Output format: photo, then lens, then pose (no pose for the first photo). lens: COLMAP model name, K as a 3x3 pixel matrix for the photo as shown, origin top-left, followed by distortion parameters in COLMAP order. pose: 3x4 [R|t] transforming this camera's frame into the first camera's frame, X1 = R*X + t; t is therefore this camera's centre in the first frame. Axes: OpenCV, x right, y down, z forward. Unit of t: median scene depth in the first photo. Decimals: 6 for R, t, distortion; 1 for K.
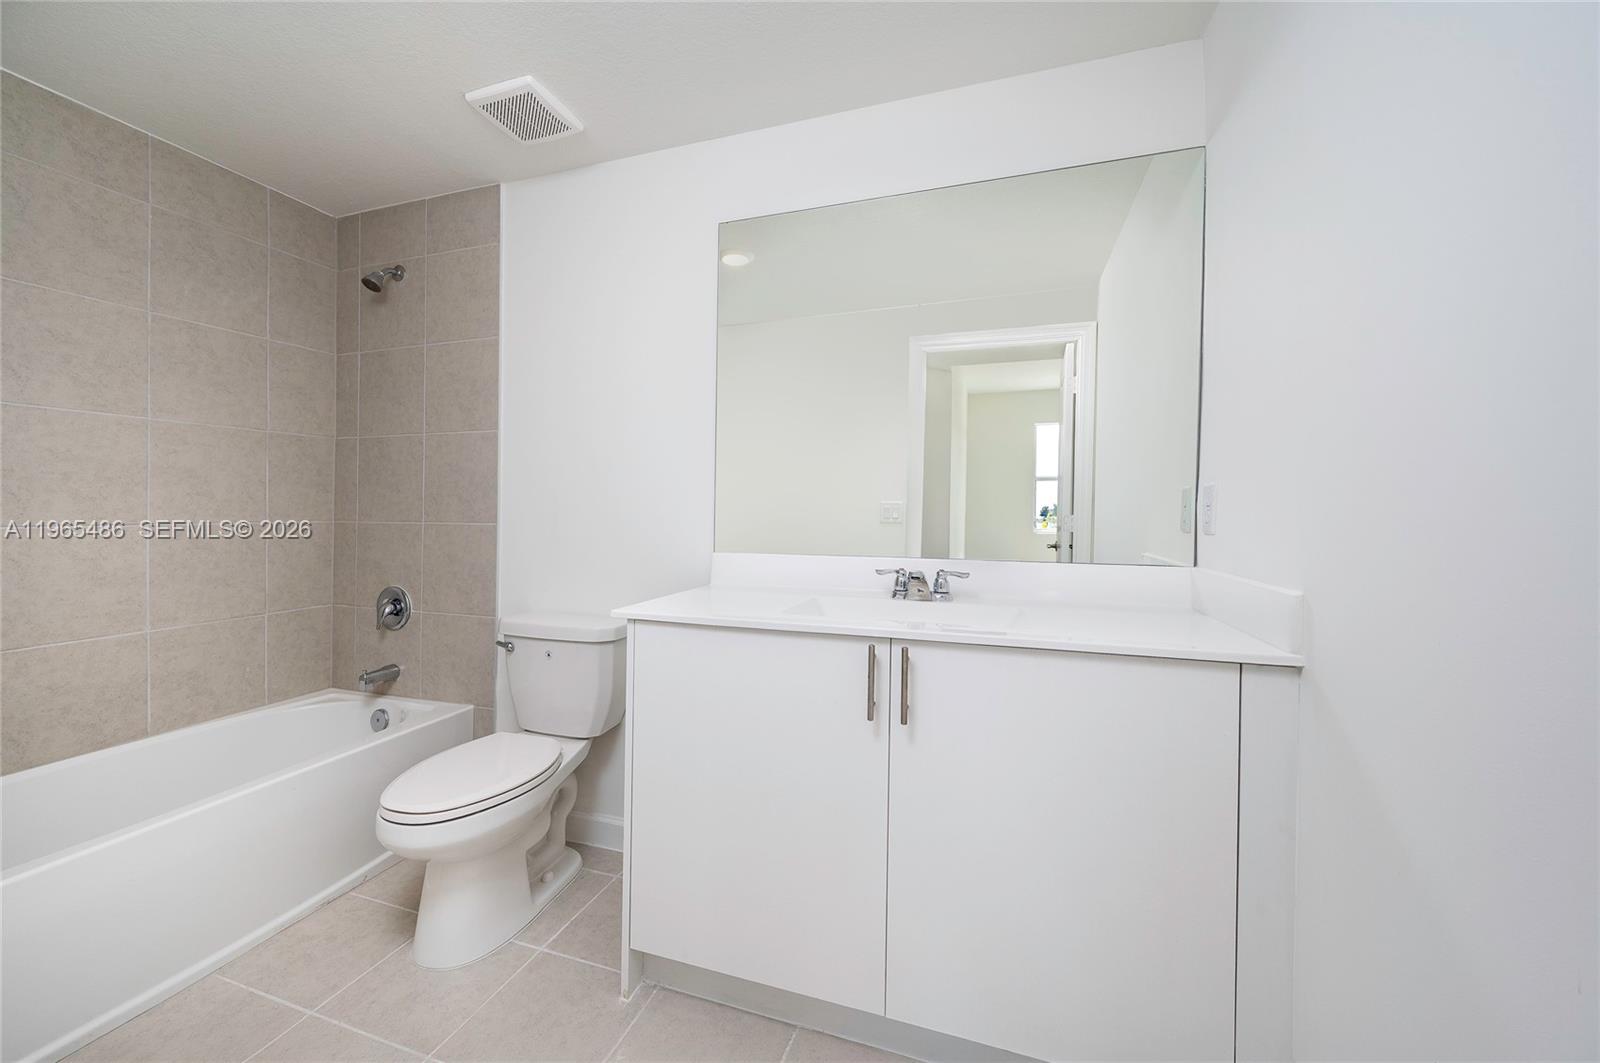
lens RADIAL K [[640.0, 0, 798.0], [0, 640.0, 528.3], [0, 0, 1]] dist [0.008109, -0.000350]
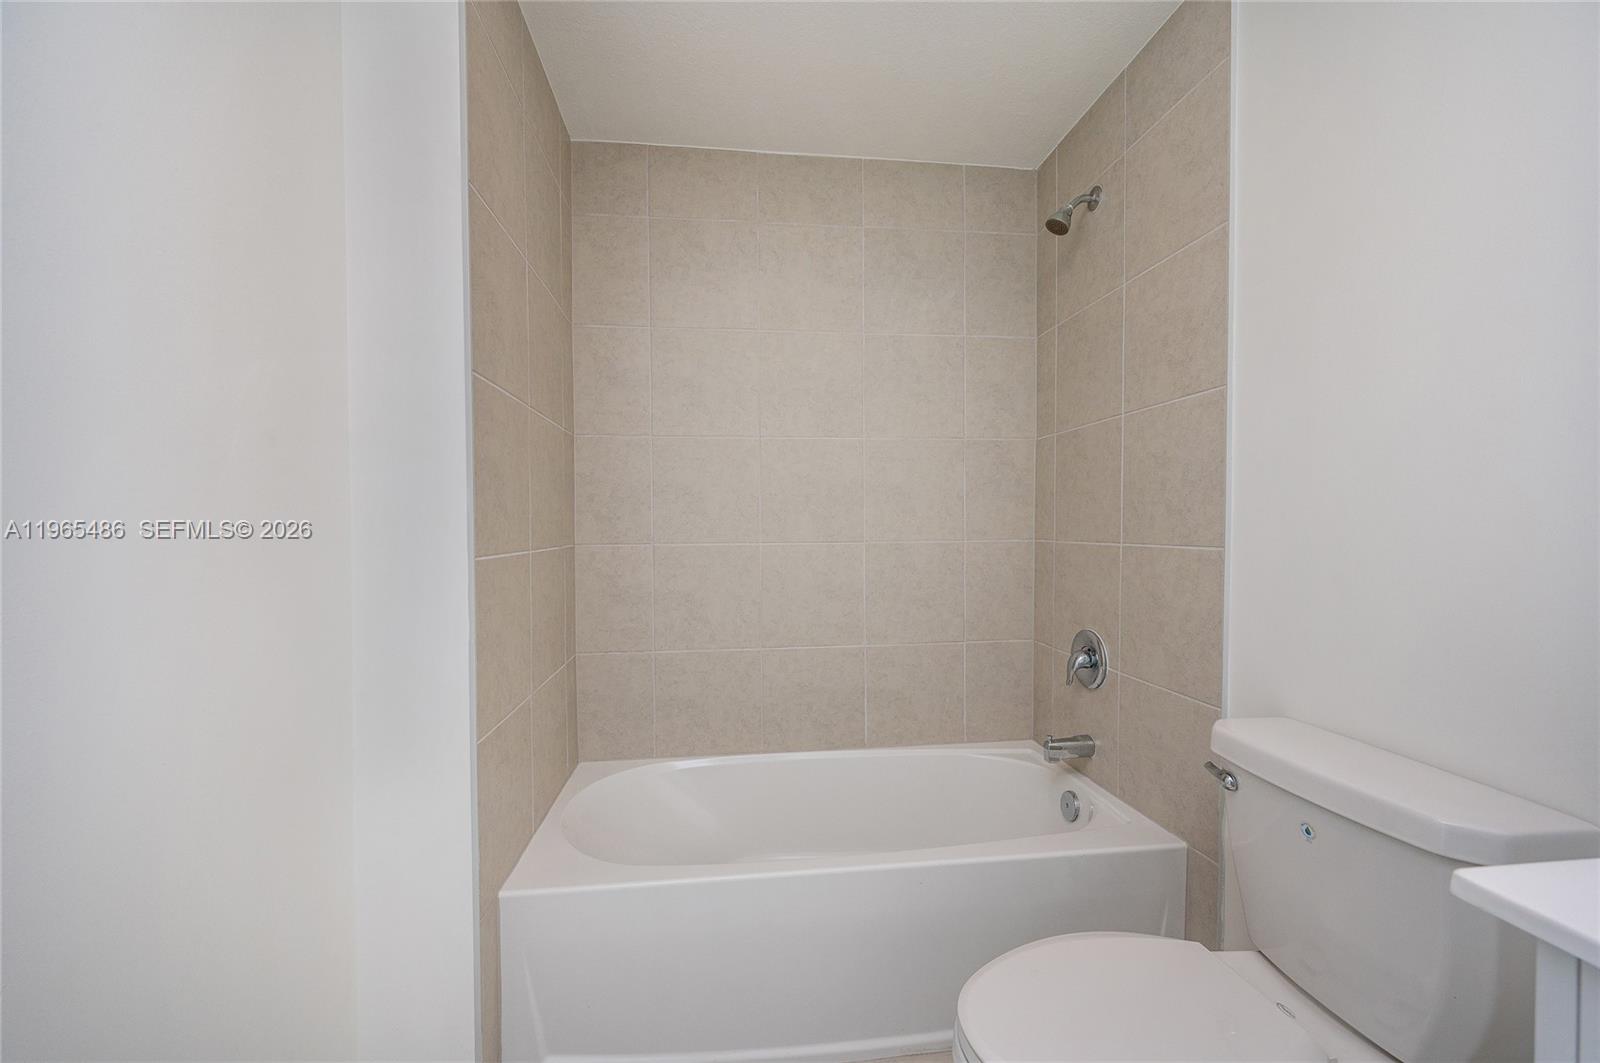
lens RADIAL K [[640.0, 0, 809.6], [0, 640.0, 529.2], [0, 0, 1]] dist [0.008109, -0.000350]
pose [[0.419770, -0.000419, -0.907630, -0.100826], [-0.017431, 0.999812, -0.008524, -0.013340], [0.907463, 0.019399, 0.419684, 0.414347]]
